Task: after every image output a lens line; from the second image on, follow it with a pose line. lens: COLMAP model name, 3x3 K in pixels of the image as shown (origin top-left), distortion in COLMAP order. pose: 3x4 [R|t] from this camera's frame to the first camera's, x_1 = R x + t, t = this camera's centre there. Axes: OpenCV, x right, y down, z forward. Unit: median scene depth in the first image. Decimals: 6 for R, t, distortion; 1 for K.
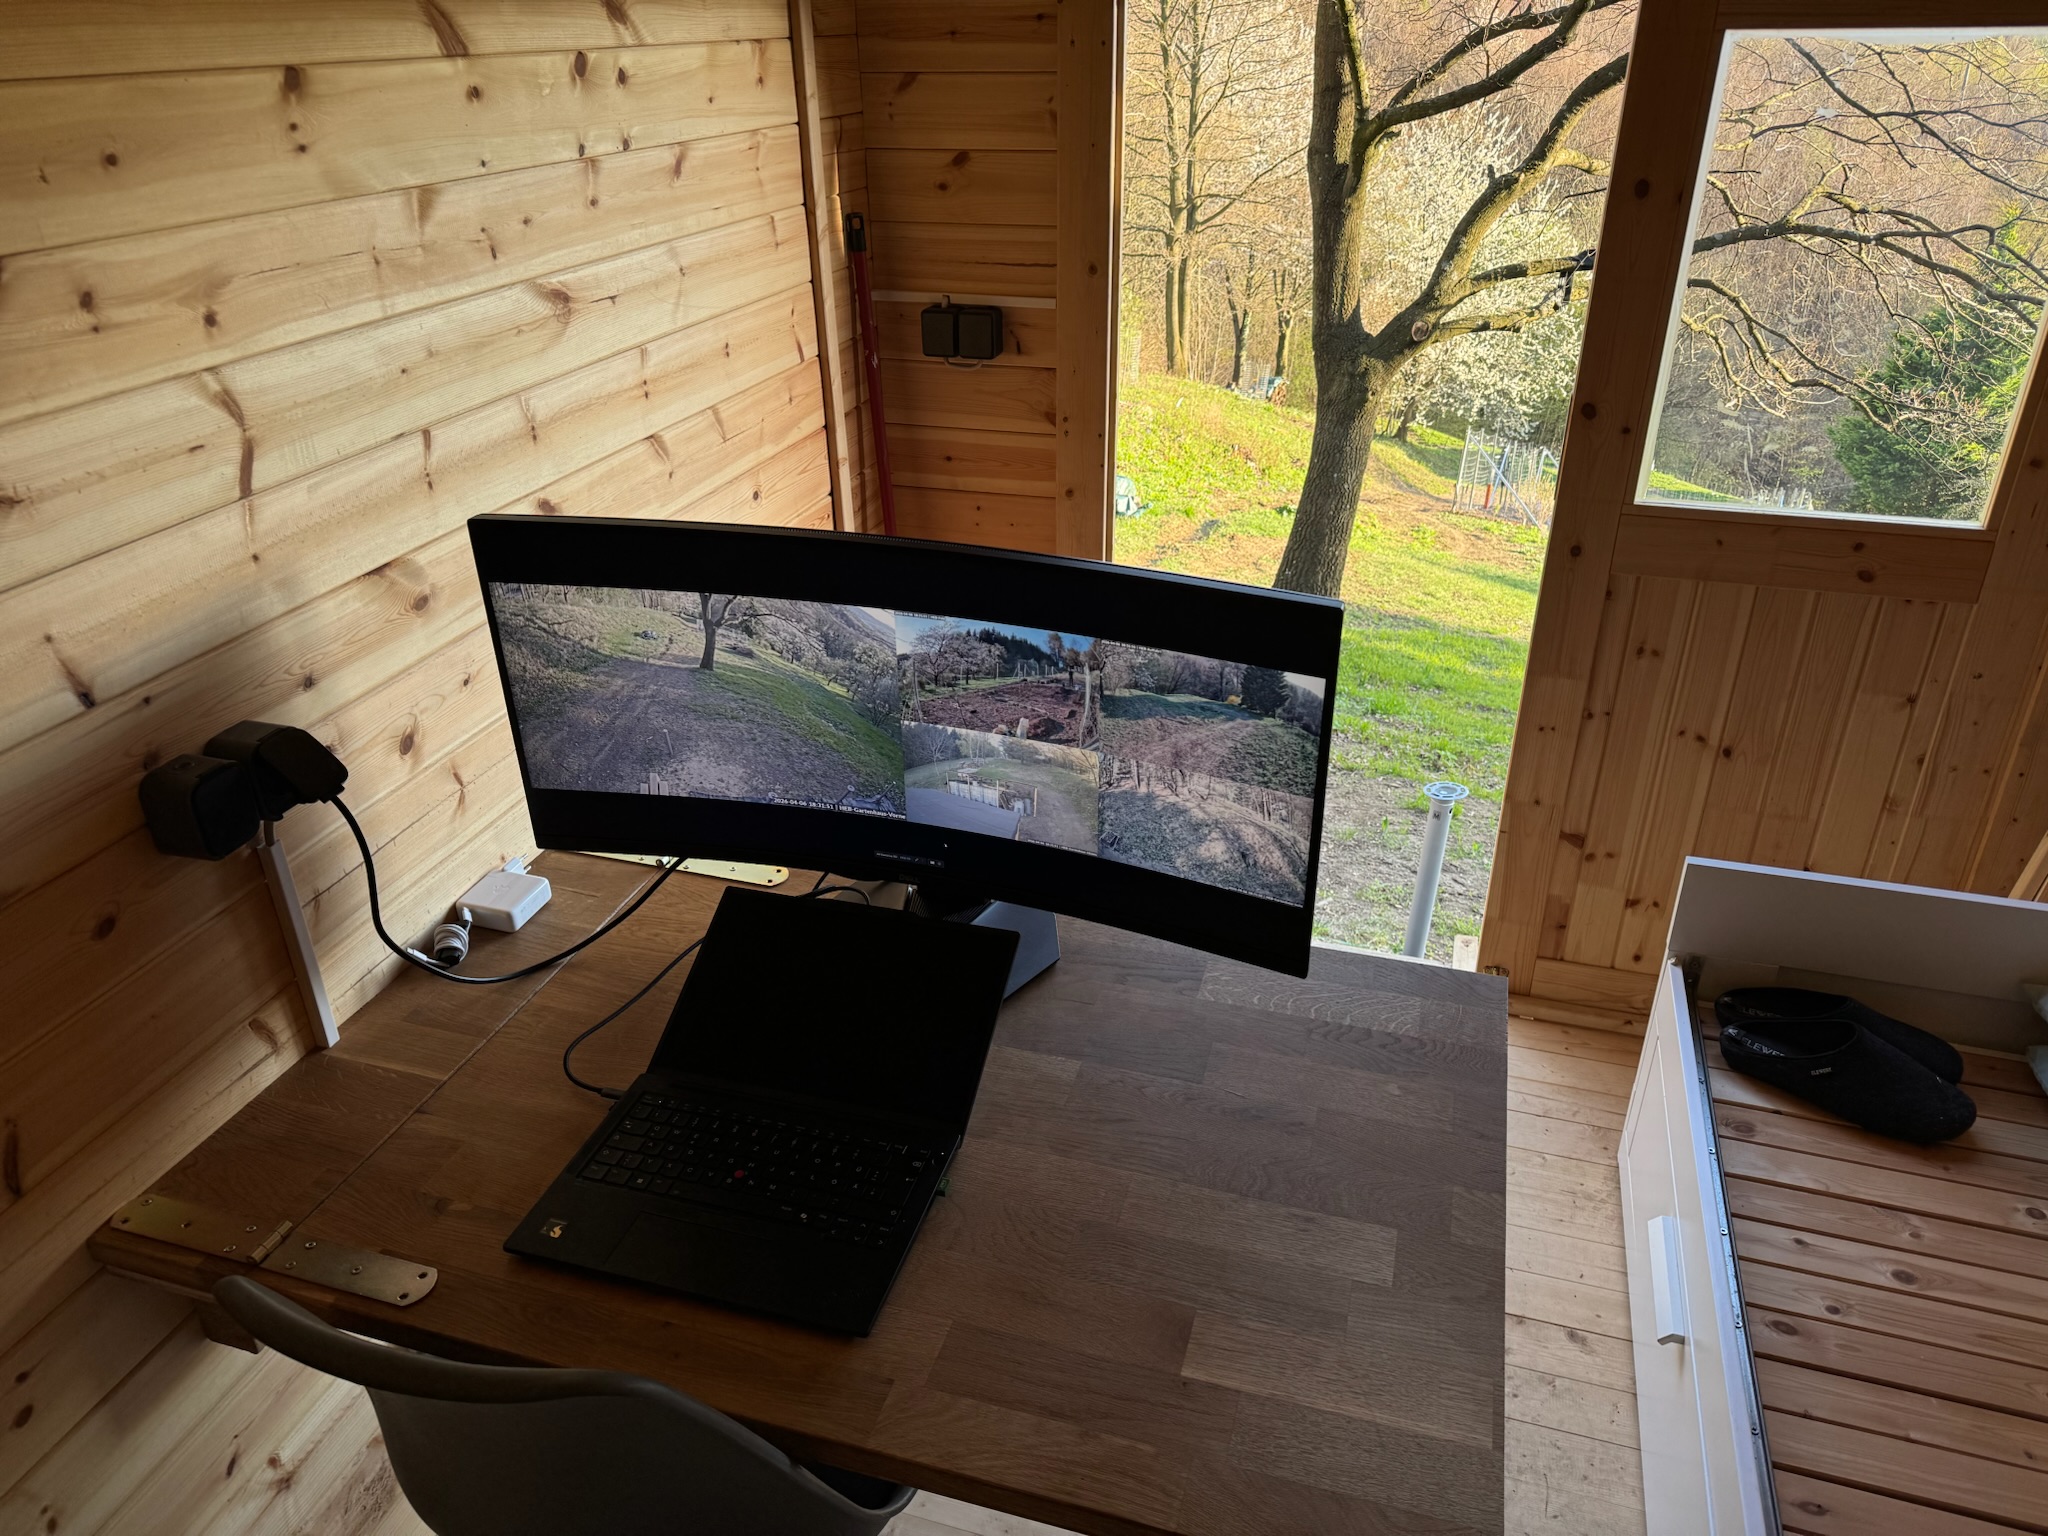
lens RADIAL K [[1437.5, 0, 1041.0], [0, 1437.5, 769.0], [0, 0, 1]] dist [0.027021, -0.041576]
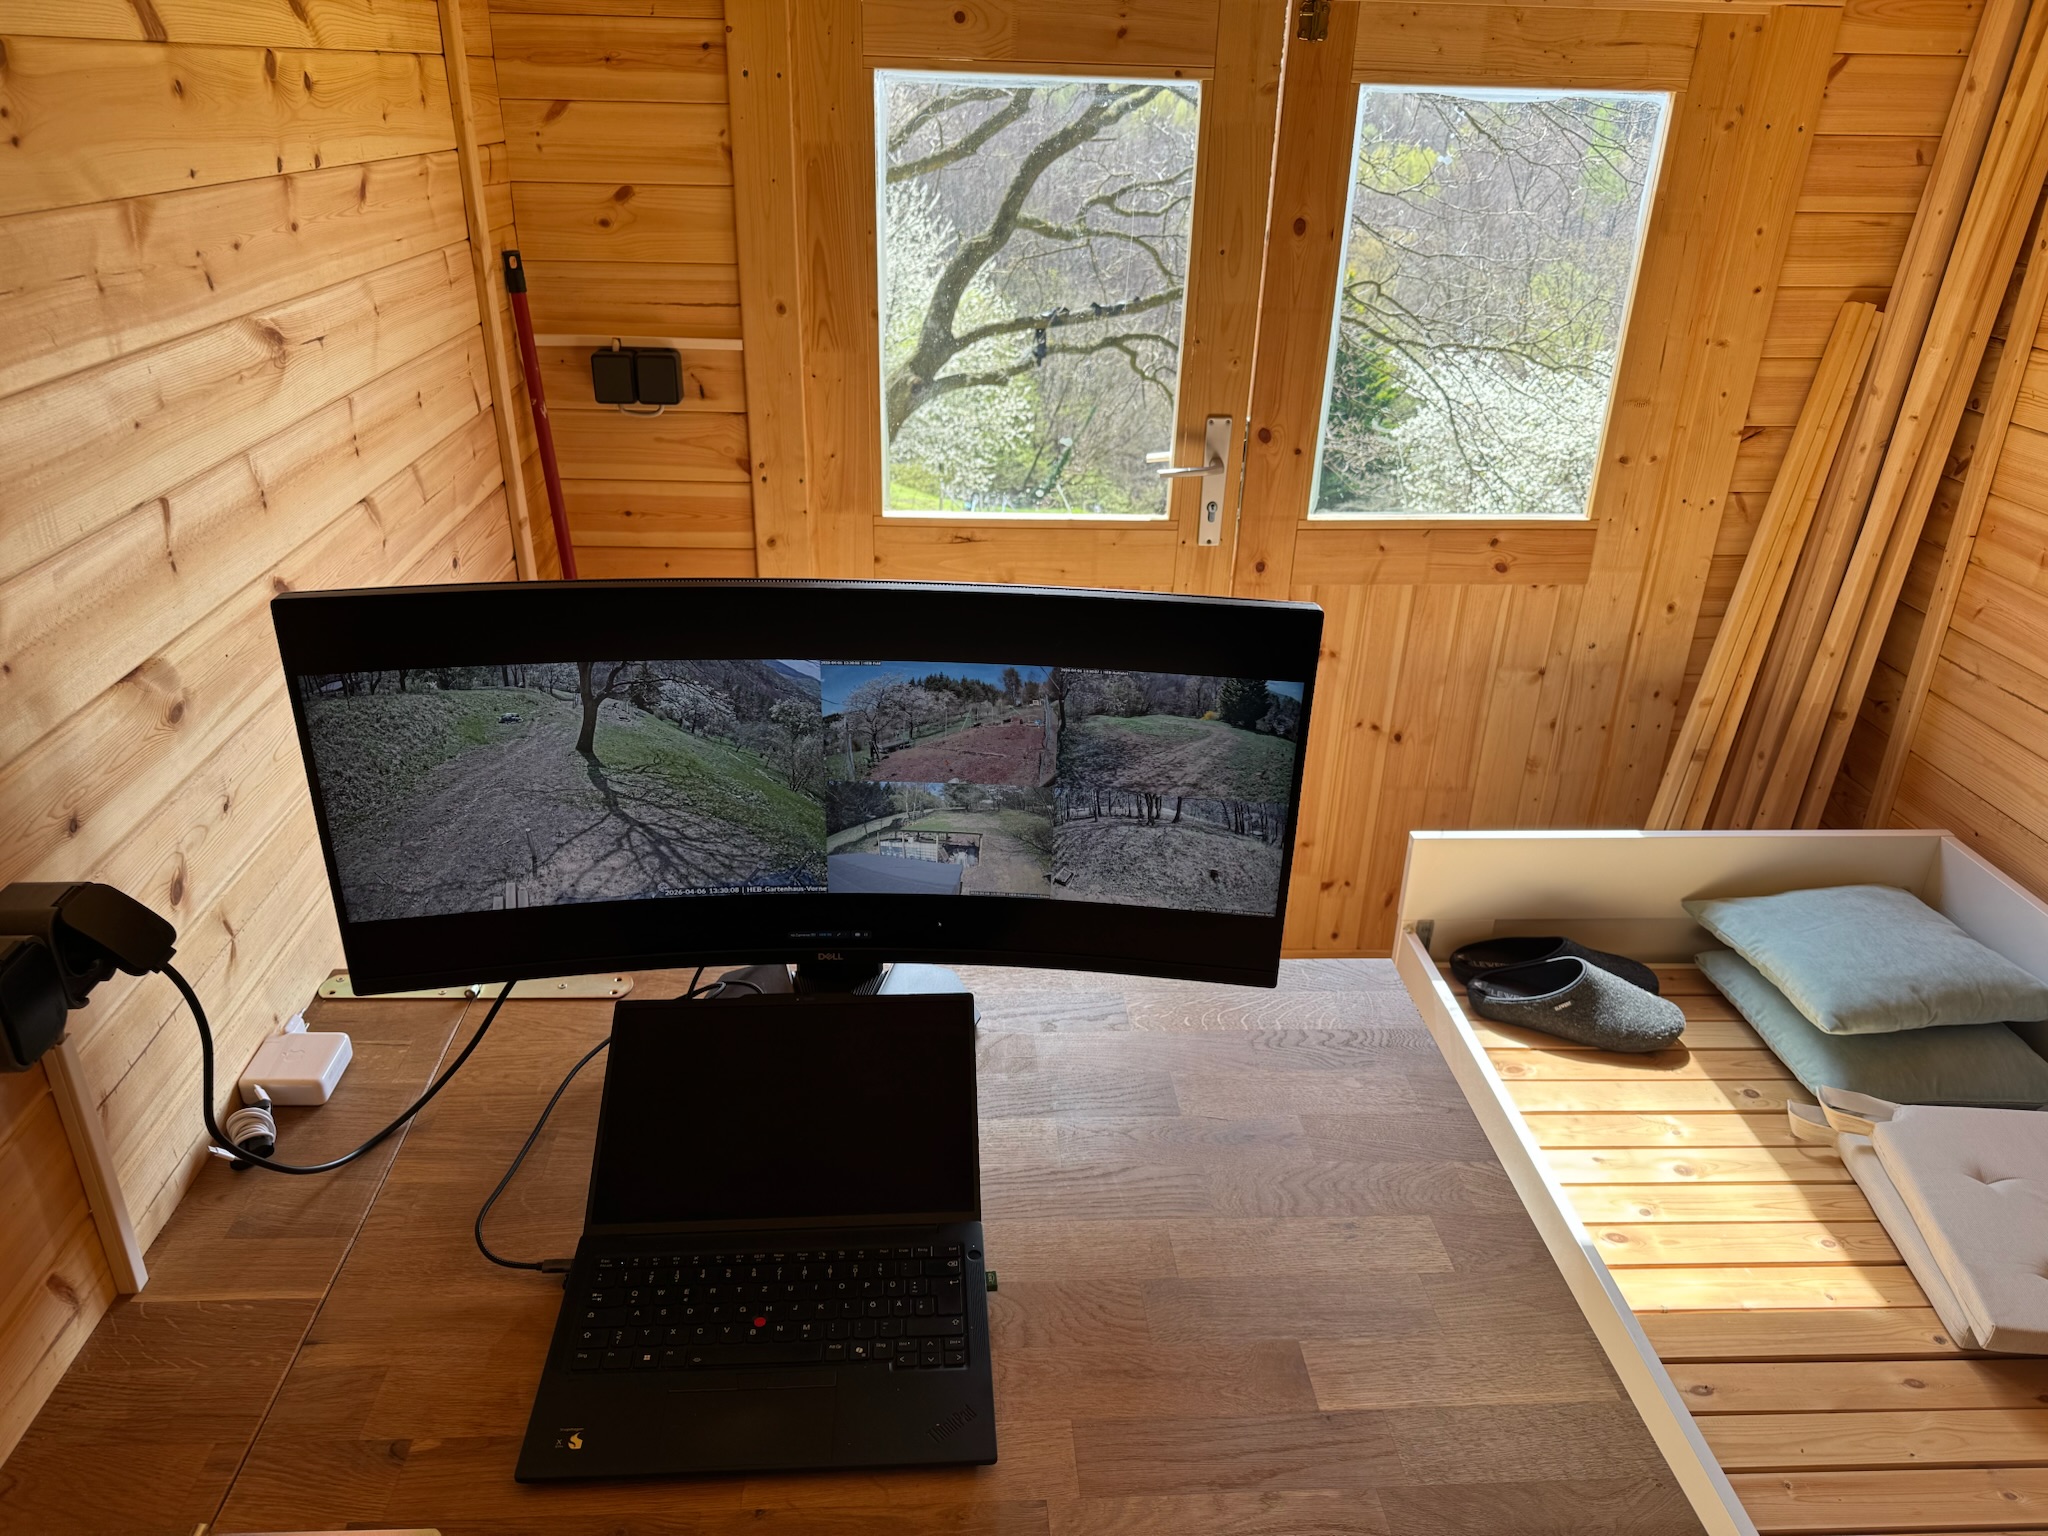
lens RADIAL K [[1437.5, 0, 1024.1], [0, 1437.5, 769.5], [0, 0, 1]] dist [0.027021, -0.041576]
pose [[0.936043, -0.117756, 0.331597, -0.250740], [0.130642, 0.991288, -0.016757, -0.009020], [-0.326735, 0.059006, 0.943272, 0.092456]]
